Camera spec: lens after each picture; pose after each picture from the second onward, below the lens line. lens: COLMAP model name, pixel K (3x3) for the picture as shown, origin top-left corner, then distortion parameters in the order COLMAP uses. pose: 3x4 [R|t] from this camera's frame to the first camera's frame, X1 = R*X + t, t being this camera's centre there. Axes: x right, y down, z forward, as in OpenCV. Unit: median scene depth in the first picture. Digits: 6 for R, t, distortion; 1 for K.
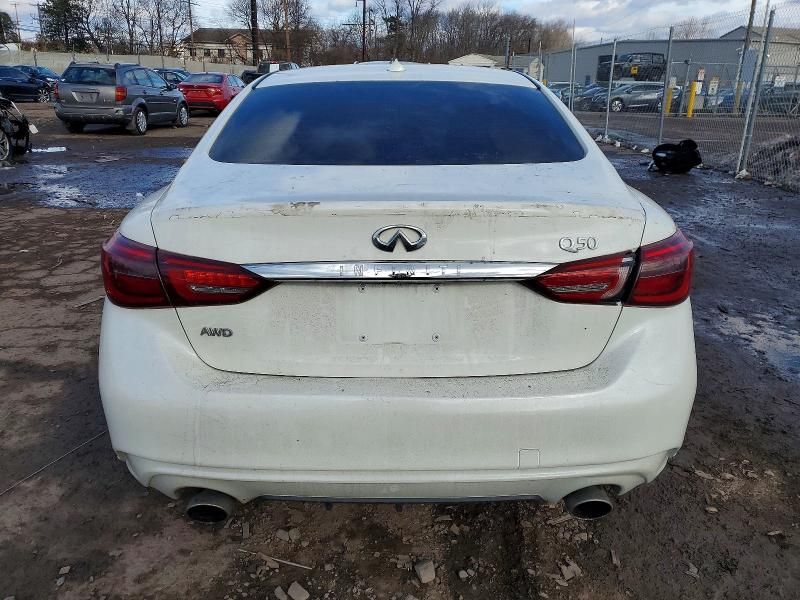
lens RADIAL K [[635.2, 0, 400.0], [0, 635.2, 300.0], [0, 0, 1]] dist [0.000990, 0.004535]
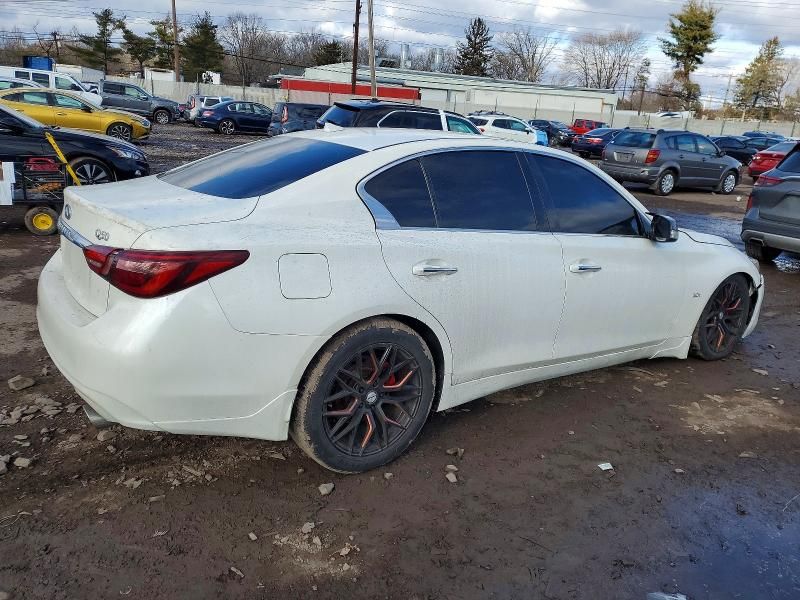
lens RADIAL K [[635.2, 0, 400.0], [0, 635.2, 300.0], [0, 0, 1]] dist [0.000990, 0.004535]
pose [[0.548043, 0.240821, -0.801033, 0.245312], [-0.315950, 0.946312, 0.068334, -0.033982], [0.774483, 0.215636, 0.594707, 0.085487]]
